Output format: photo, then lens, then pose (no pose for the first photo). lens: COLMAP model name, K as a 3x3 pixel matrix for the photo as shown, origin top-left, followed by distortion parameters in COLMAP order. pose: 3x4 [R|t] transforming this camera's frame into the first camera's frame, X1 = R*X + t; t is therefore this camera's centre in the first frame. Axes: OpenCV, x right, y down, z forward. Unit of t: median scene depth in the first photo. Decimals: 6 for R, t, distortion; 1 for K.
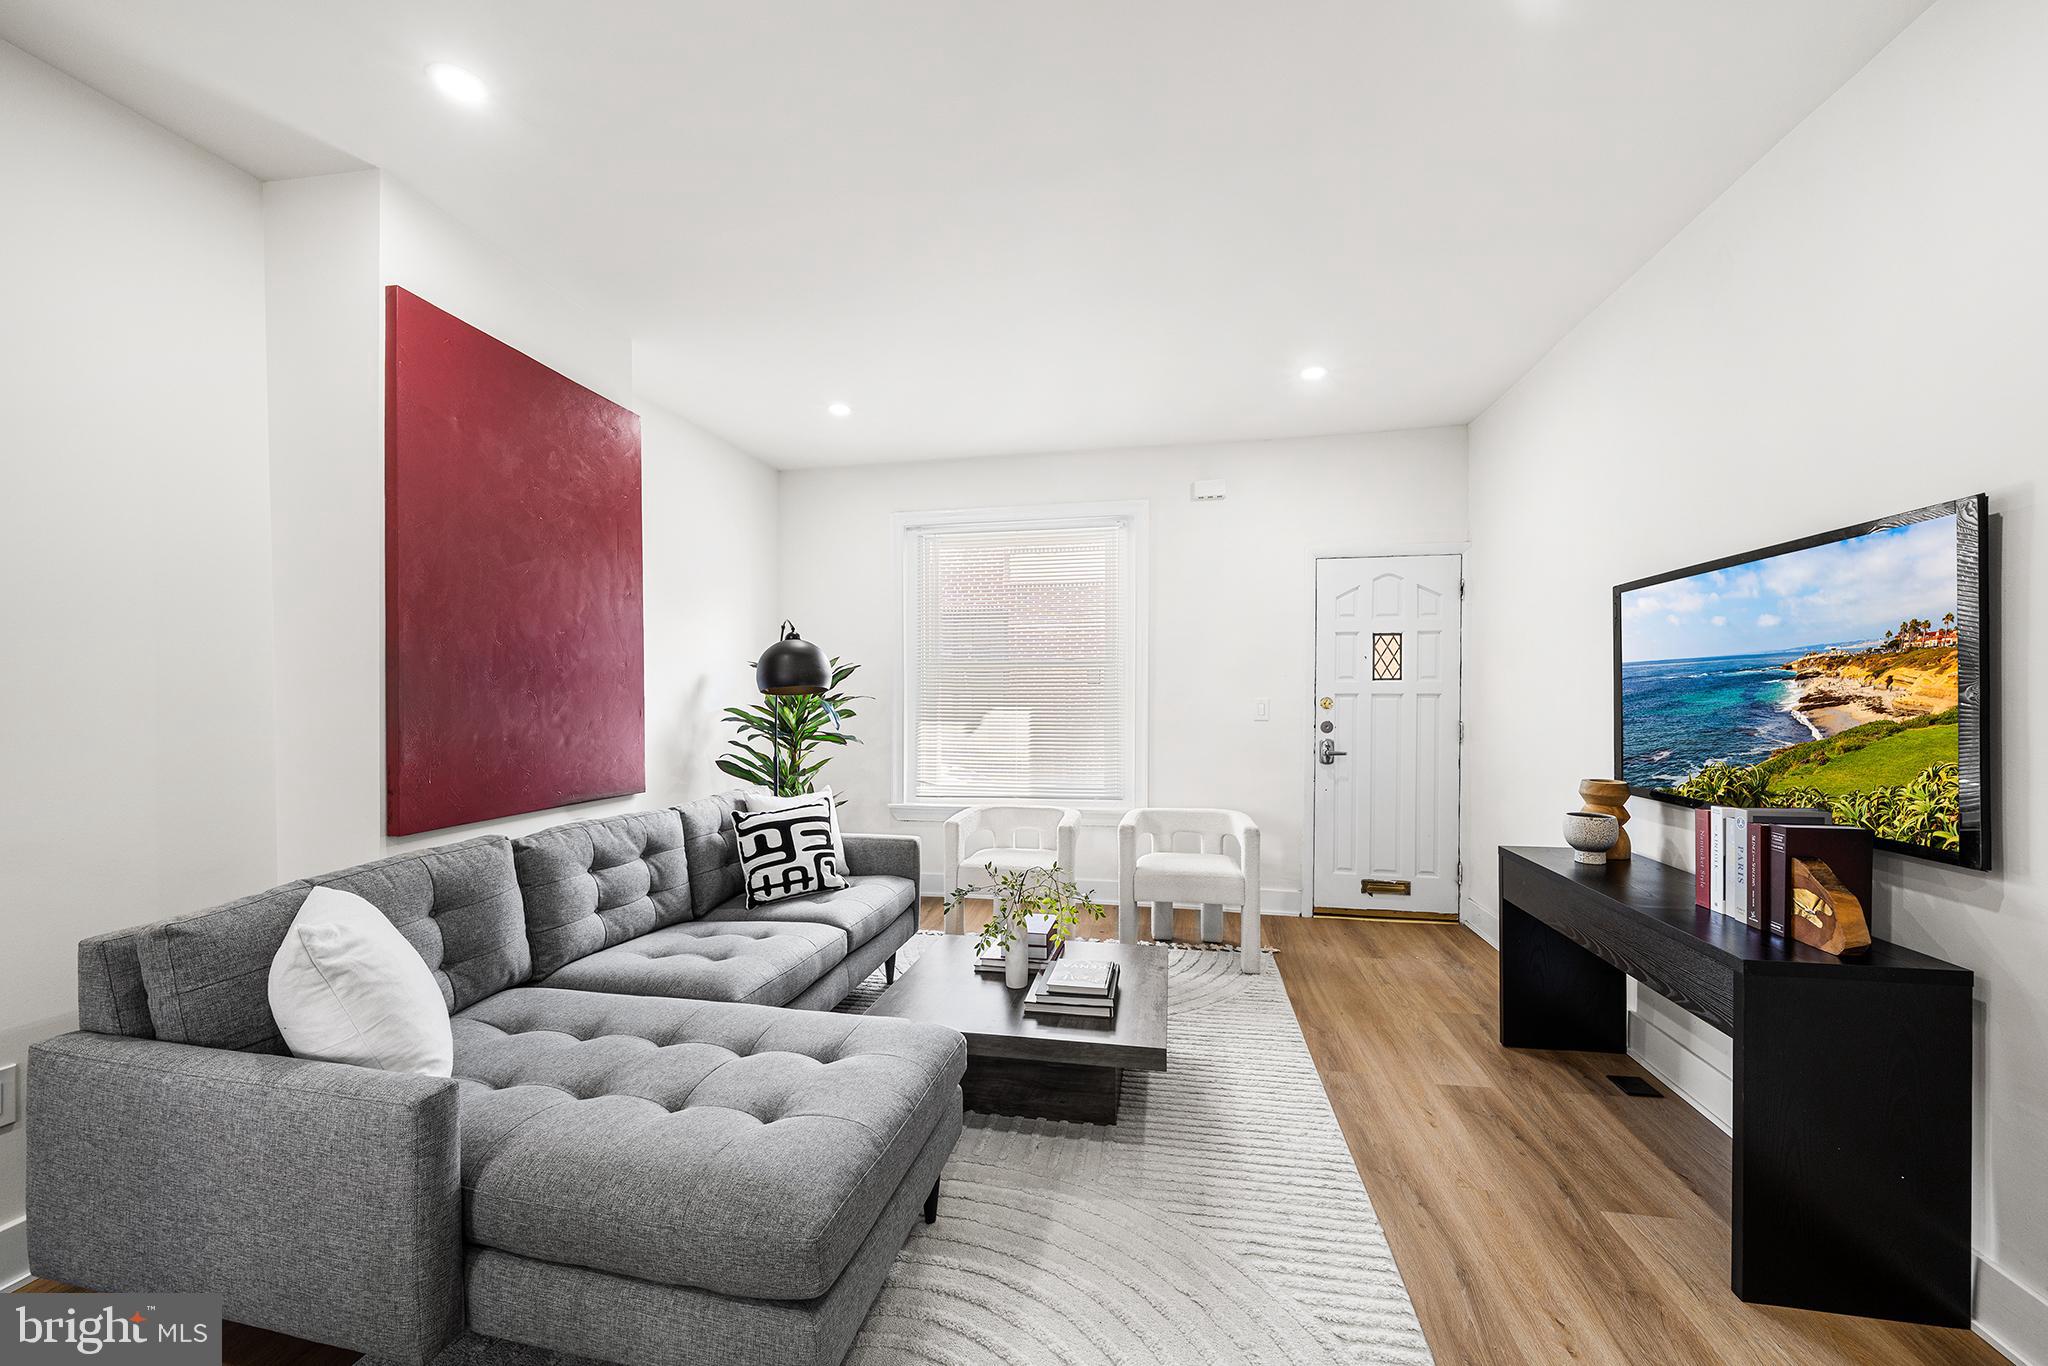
lens RADIAL K [[780.5, 0, 1024.7], [0, 780.5, 693.0], [0, 0, 1]] dist [-0.001565, -0.000132]
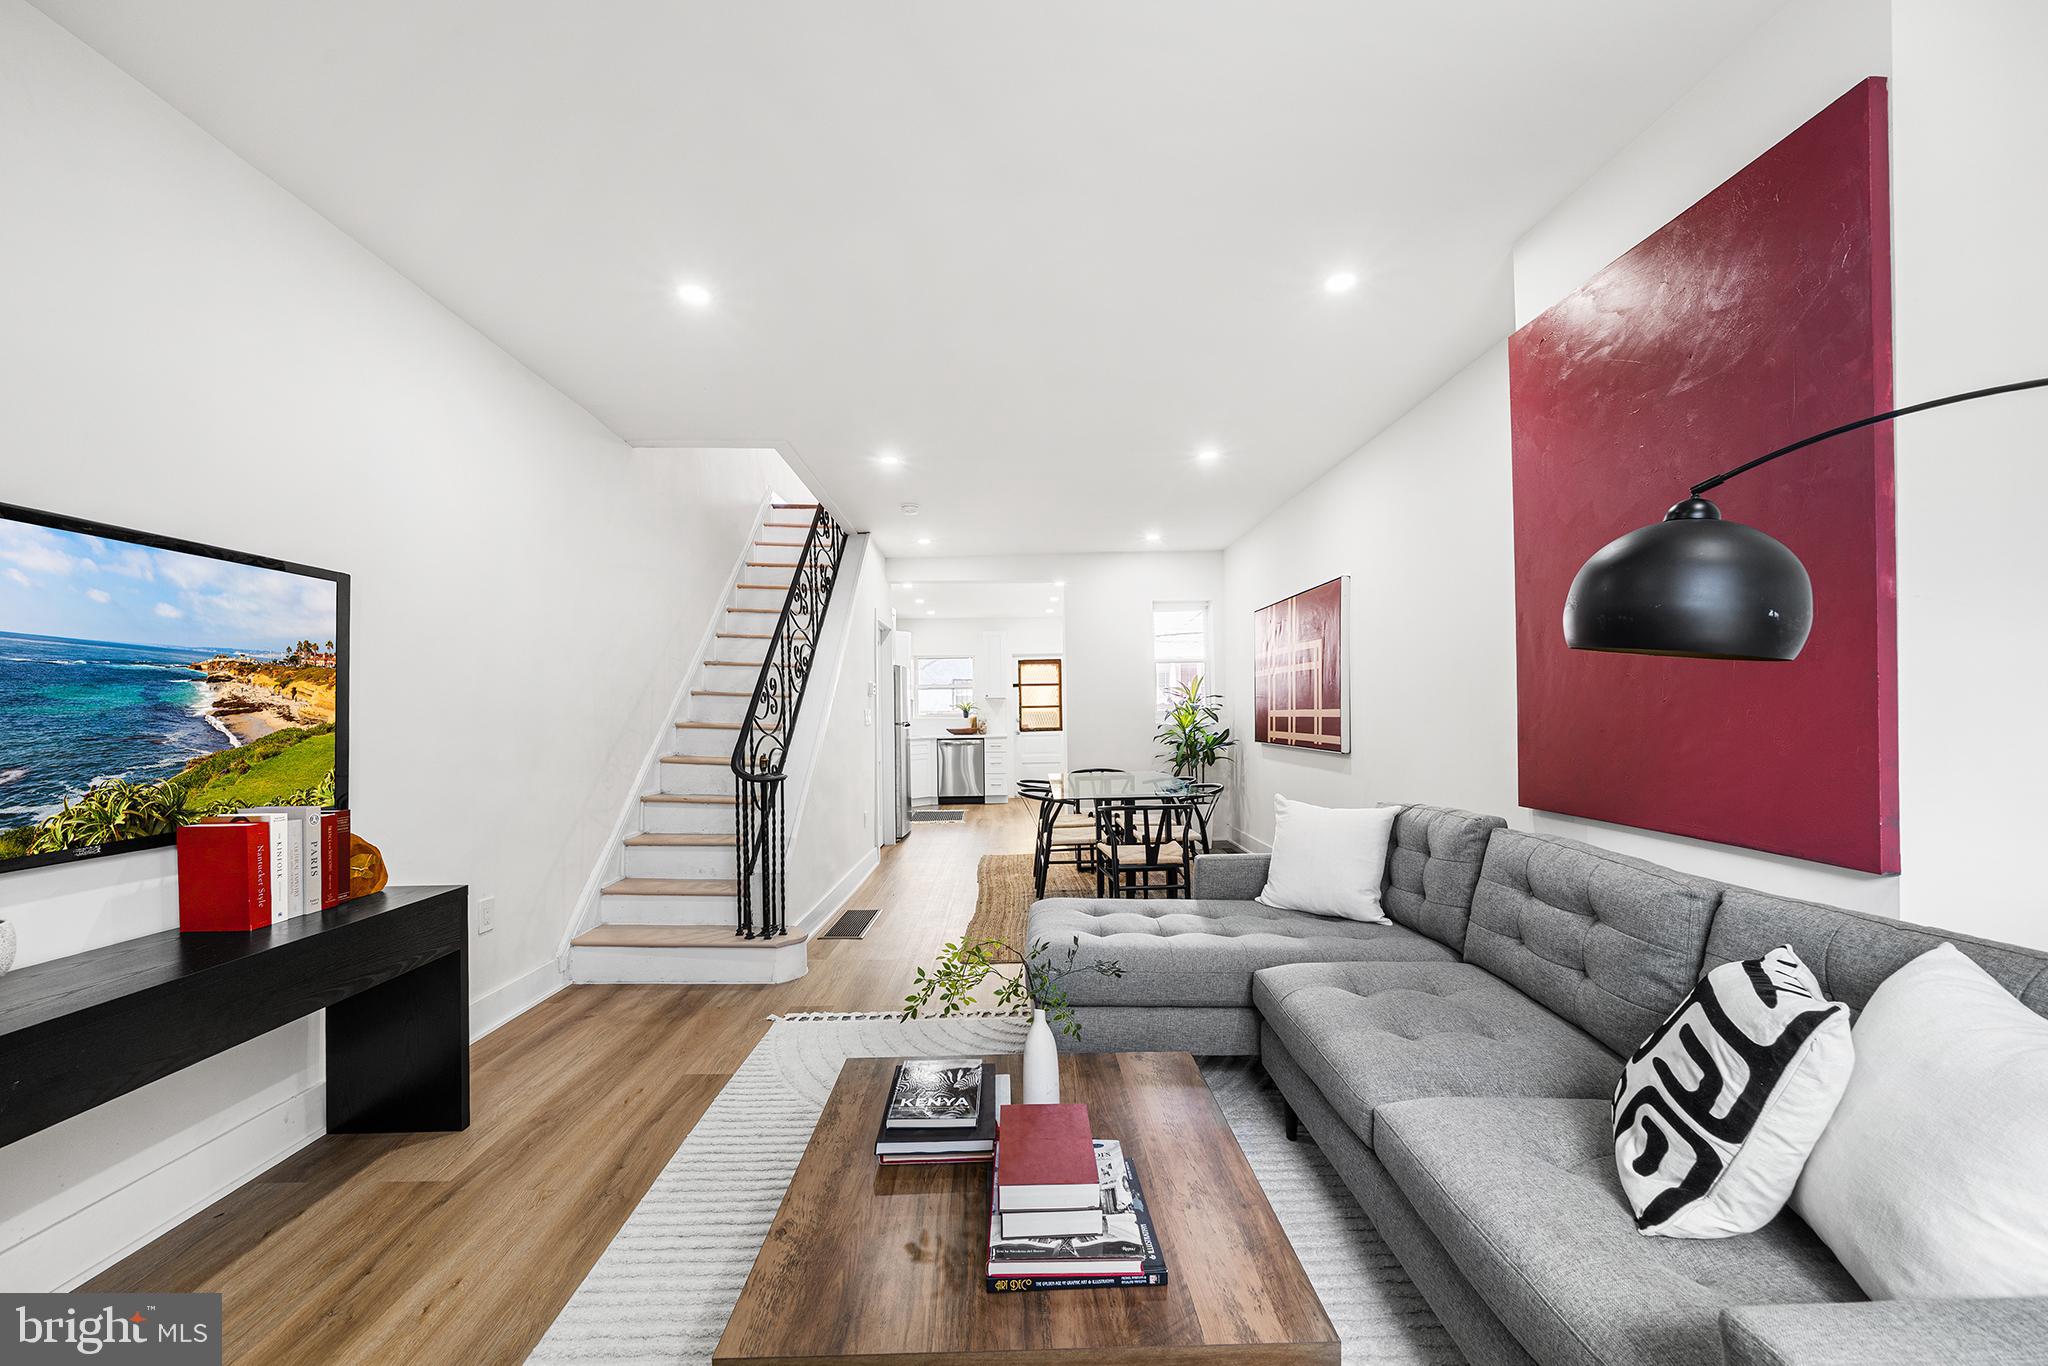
lens RADIAL K [[752.6, 0, 1018.9], [0, 752.6, 702.7], [0, 0, 1]] dist [-0.000806, -0.000056]
pose [[-0.979497, 0.010089, -0.201208, 0.104243], [0.013094, 0.999822, -0.013609, 0.021892], [0.201035, -0.015964, -0.979454, 1.291134]]
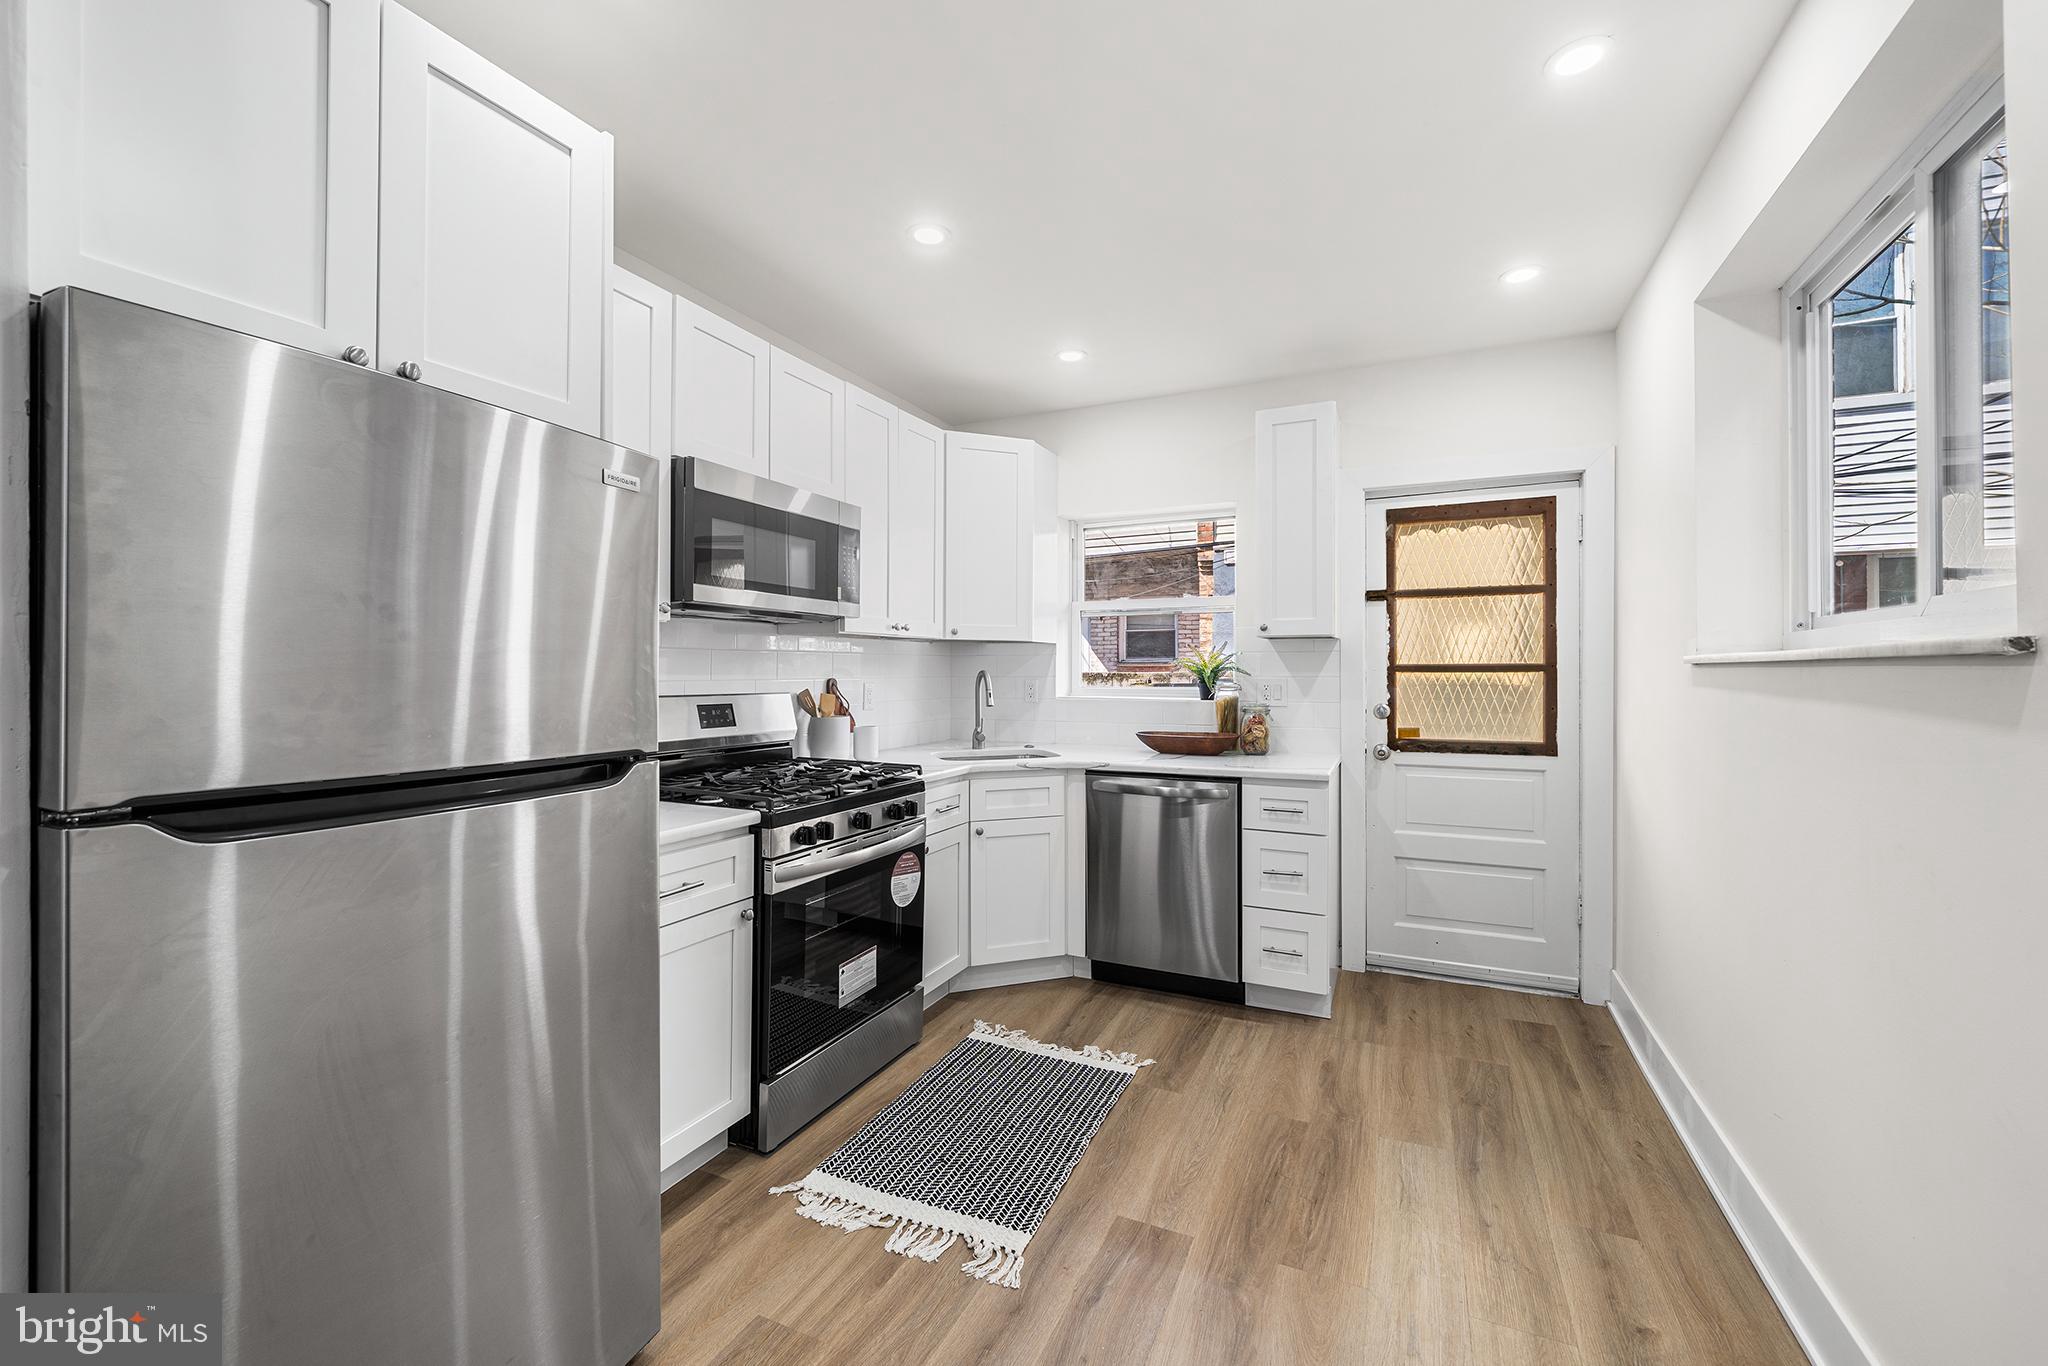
lens RADIAL K [[834.6, 0, 1023.3], [0, 834.6, 667.2], [0, 0, 1]] dist [-0.000823, -0.000122]
pose [[-0.969349, -0.001203, 0.245683, -0.367396], [-0.002237, 0.999990, -0.003930, -0.000327], [-0.245676, -0.004359, -0.969342, -0.762340]]
